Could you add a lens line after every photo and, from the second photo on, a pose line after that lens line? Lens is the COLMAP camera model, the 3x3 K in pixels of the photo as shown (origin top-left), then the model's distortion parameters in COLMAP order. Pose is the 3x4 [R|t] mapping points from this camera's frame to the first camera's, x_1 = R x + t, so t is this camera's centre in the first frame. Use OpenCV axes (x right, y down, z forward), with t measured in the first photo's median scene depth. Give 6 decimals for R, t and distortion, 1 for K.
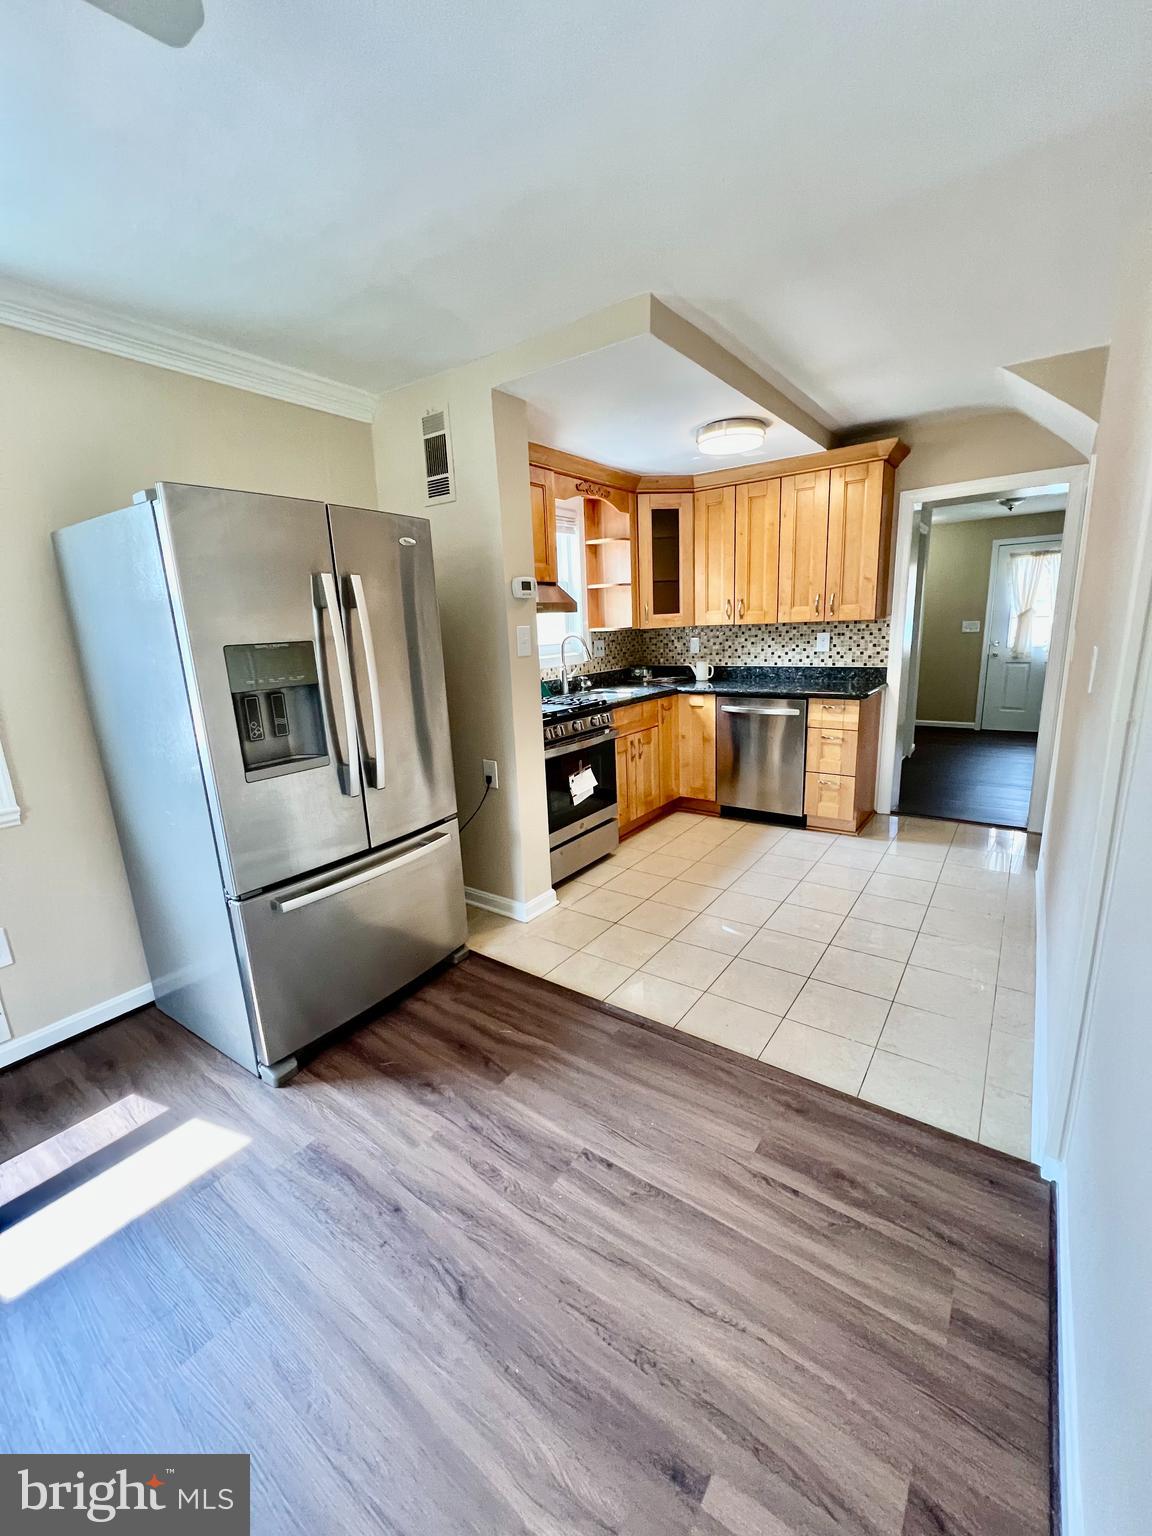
lens RADIAL K [[616.1, 0, 585.9], [0, 616.1, 764.7], [0, 0, 1]] dist [0.000009, 0.000166]
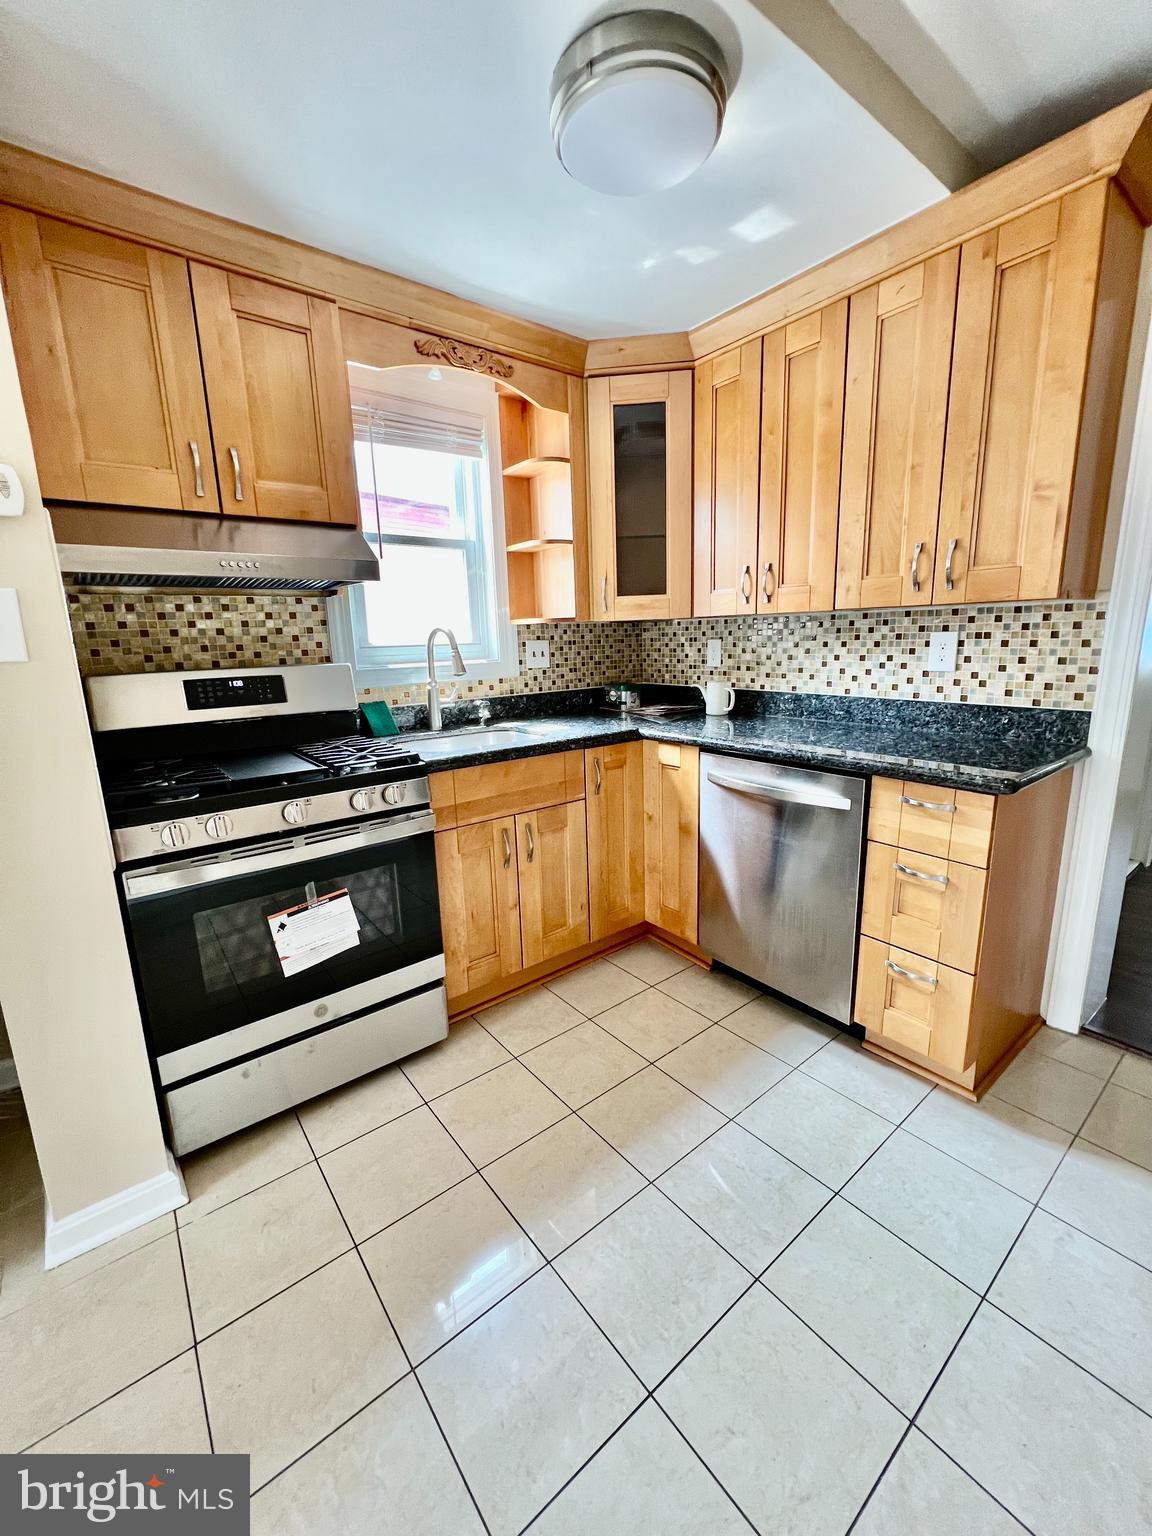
lens RADIAL K [[626.1, 0, 573.0], [0, 626.1, 765.2], [0, 0, 1]] dist [-0.001519, -0.000016]
pose [[0.962501, 0.070800, -0.261875, 0.250573], [-0.074181, 0.997240, -0.003034, -0.090541], [0.260938, 0.022346, 0.965097, 0.471081]]
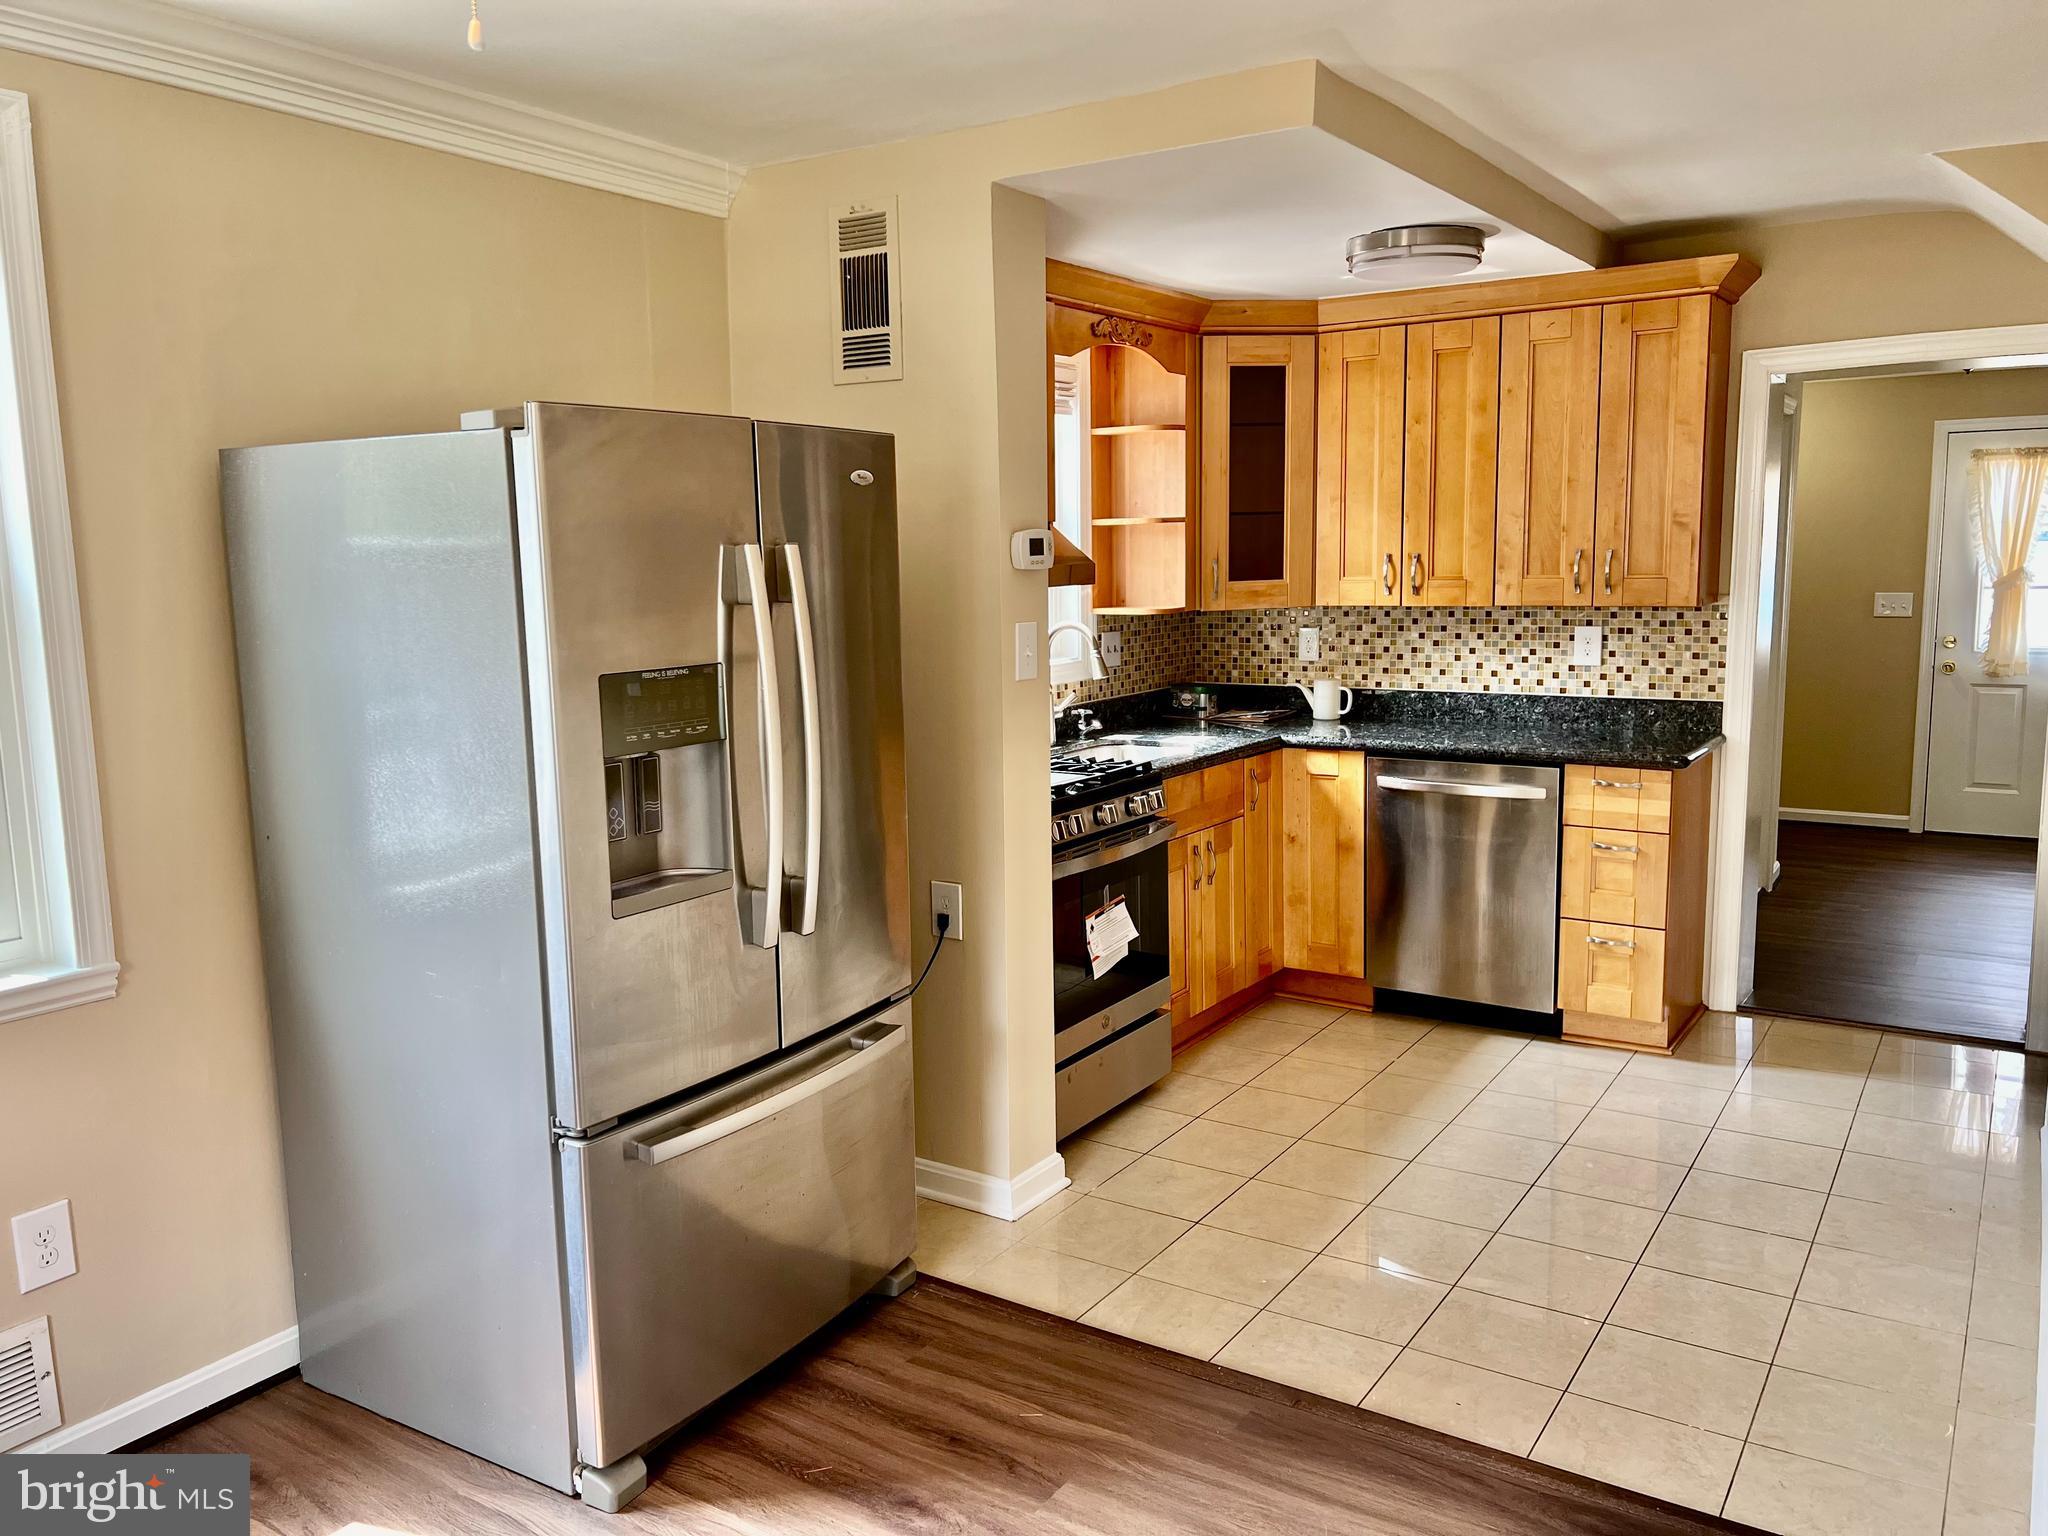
lens RADIAL K [[1523.8, 0, 1024.0], [0, 1523.8, 768.0], [0, 0, 1]] dist [0.069688, -0.084172]
pose [[0.999073, 0.016195, 0.039895, -0.100447], [-0.012687, 0.996157, -0.086667, 0.004101], [-0.041145, 0.086080, 0.995438, -0.164366]]
